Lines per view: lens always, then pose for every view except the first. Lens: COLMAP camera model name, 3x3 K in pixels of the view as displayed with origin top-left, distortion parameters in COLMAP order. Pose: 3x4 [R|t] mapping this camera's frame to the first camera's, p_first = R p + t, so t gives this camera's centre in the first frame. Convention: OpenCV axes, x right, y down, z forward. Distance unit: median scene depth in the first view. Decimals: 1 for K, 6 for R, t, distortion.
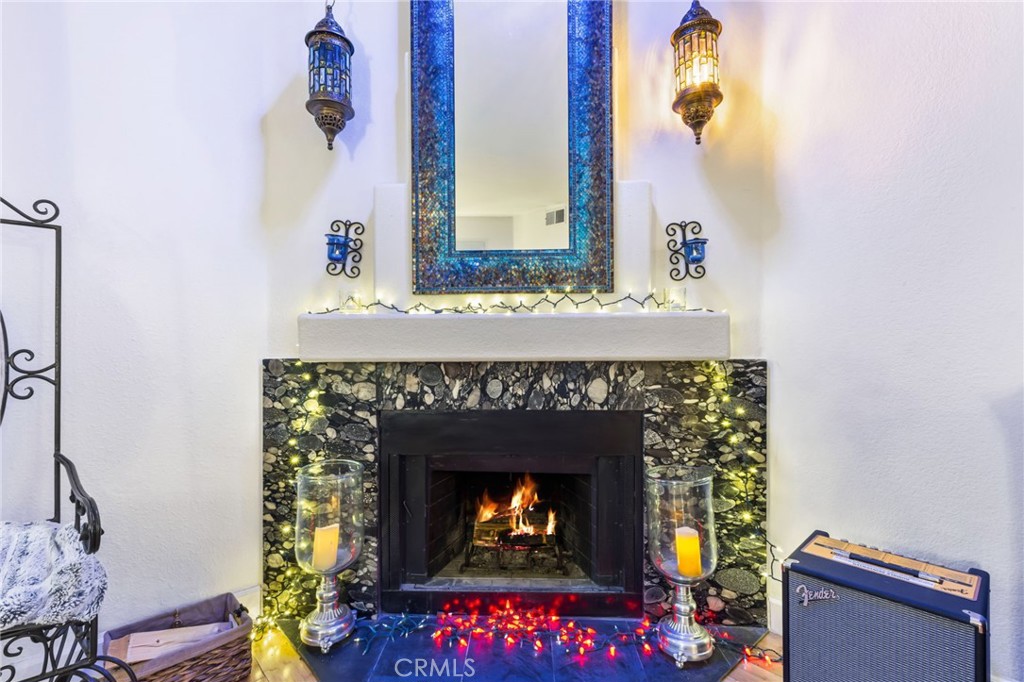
lens RADIAL K [[475.5, 0, 512.1], [0, 475.5, 336.2], [0, 0, 1]] dist [0.005329, 0.000199]
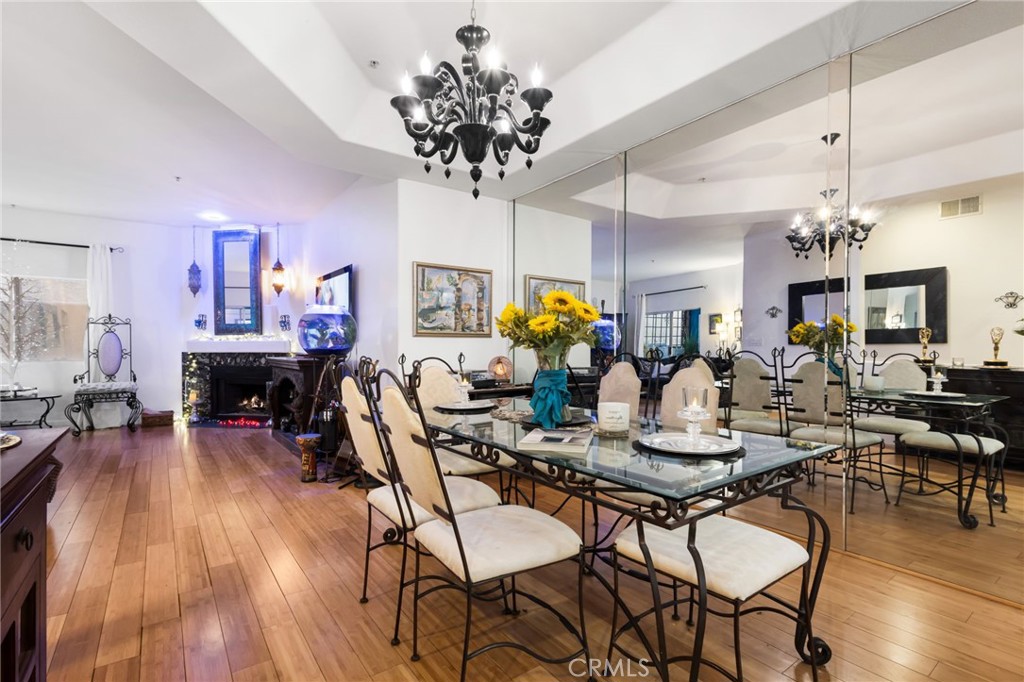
lens RADIAL K [[475.5, 0, 513.5], [0, 475.5, 351.6], [0, 0, 1]] dist [0.005329, 0.000199]
pose [[0.992657, 0.005196, -0.120851, 2.592596], [-0.002673, 0.999775, 0.021033, -0.041868], [0.120933, -0.020556, 0.992448, -2.481114]]
